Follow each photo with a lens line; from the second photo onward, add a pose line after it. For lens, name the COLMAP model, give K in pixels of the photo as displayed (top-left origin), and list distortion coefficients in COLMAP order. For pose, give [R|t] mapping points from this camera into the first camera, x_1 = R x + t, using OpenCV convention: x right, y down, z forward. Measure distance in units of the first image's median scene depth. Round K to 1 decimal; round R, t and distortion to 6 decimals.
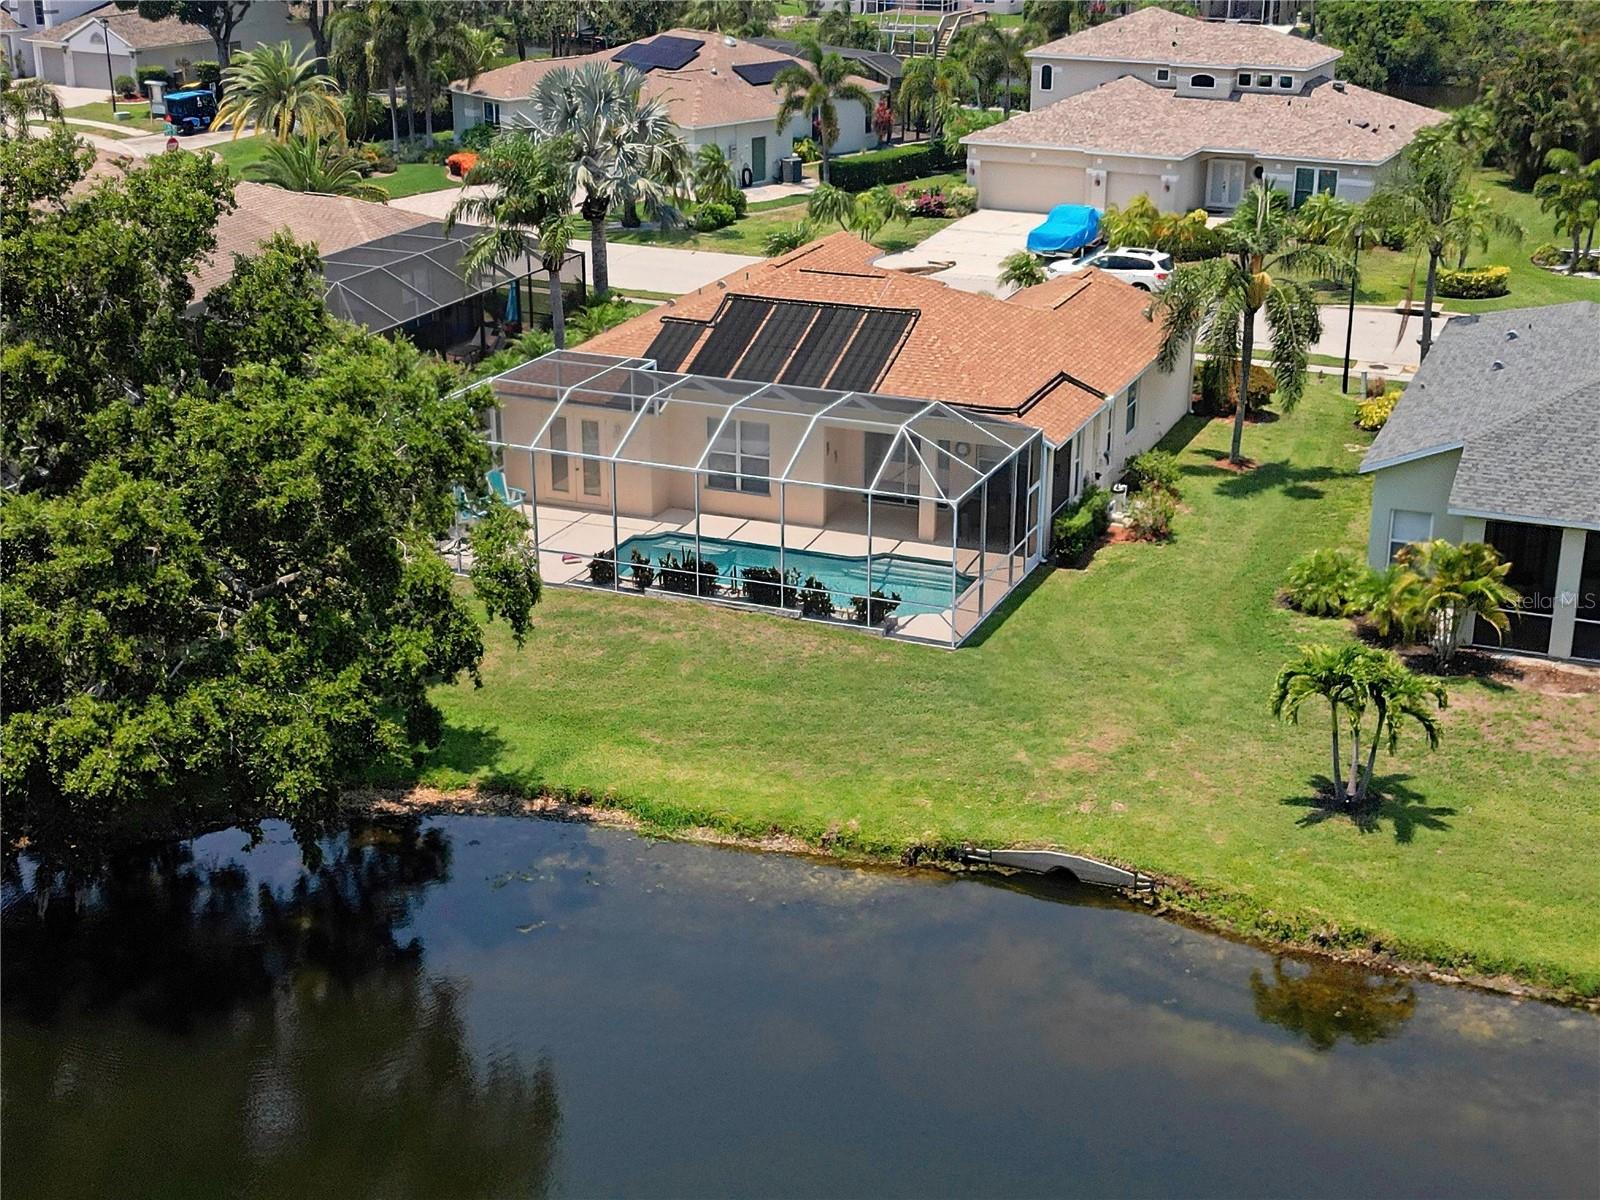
lens RADIAL K [[2216.8, 0, 800.0], [0, 2216.8, 600.0], [0, 0, 1]] dist [0.163978, -0.077369]
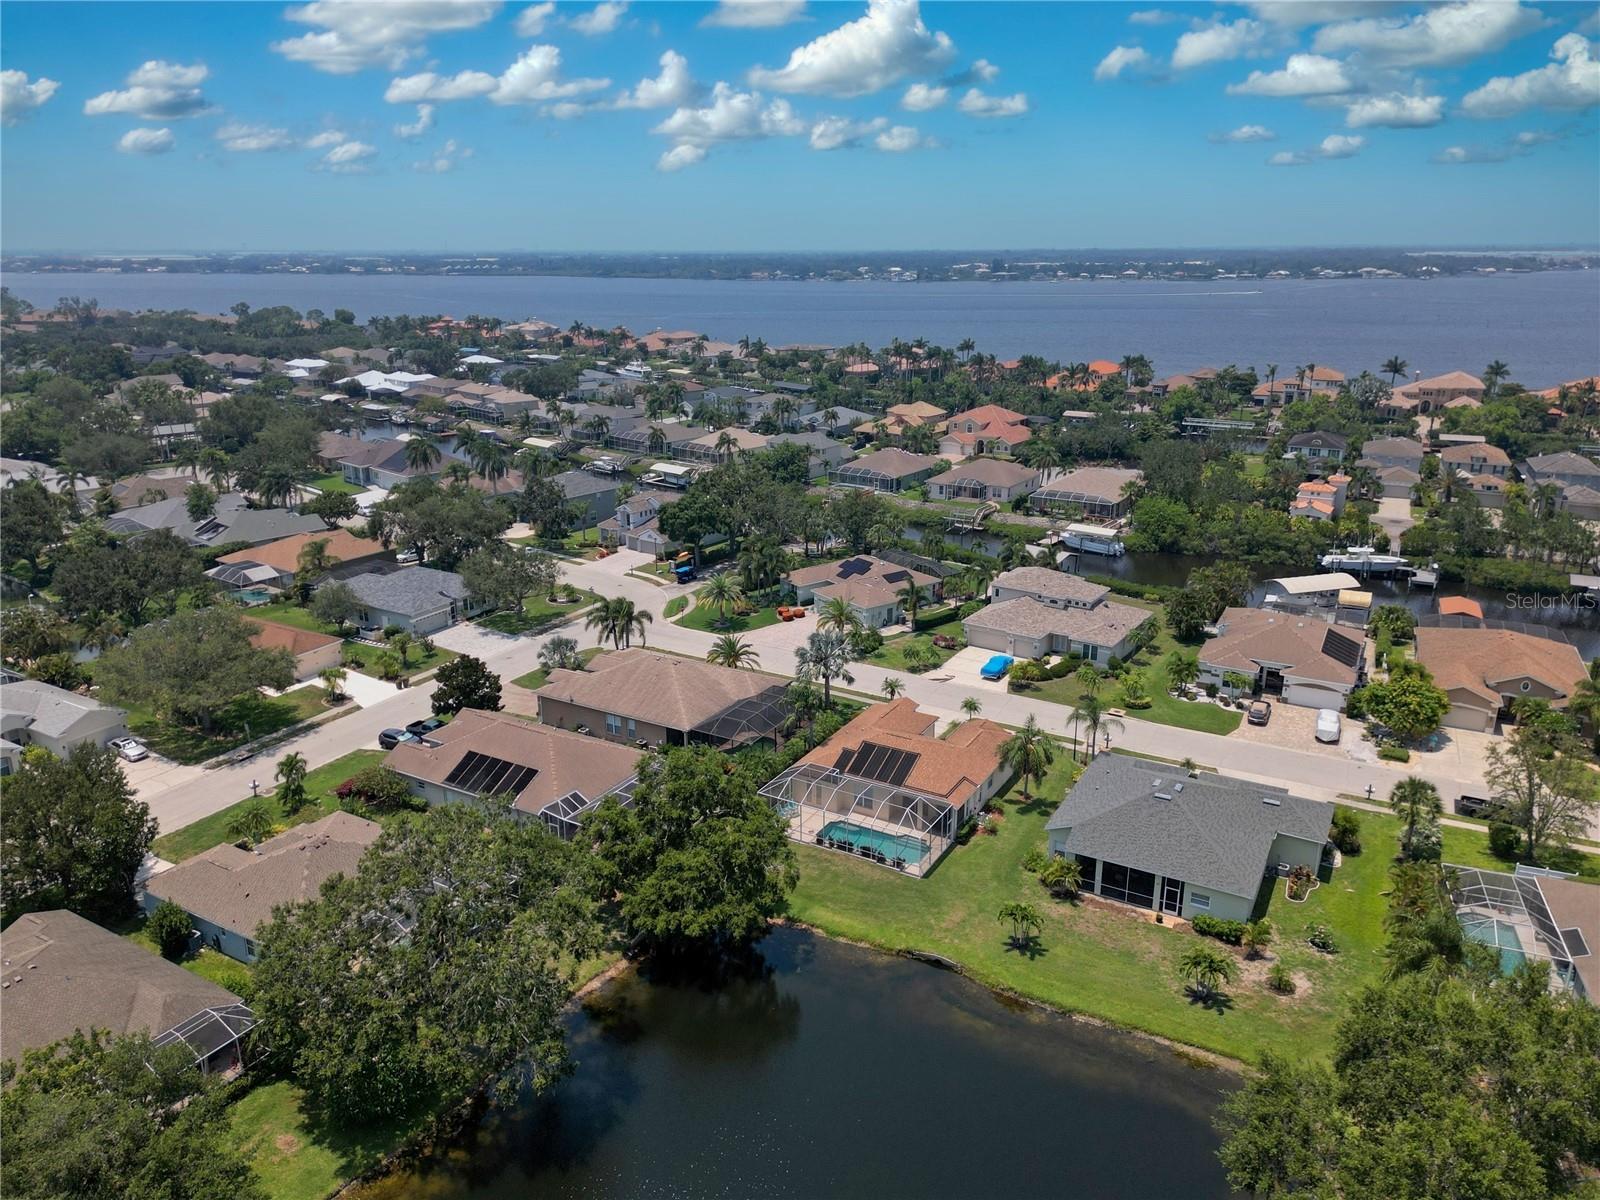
lens RADIAL K [[1111.2, 0, 800.0], [0, 1111.2, 600.0], [0, 0, 1]] dist [0.095849, -0.097043]
pose [[0.991830, 0.033885, -0.122981, 0.080755], [-0.040074, 0.998033, -0.048211, -0.306544], [0.121105, 0.052745, 0.991237, -0.735648]]
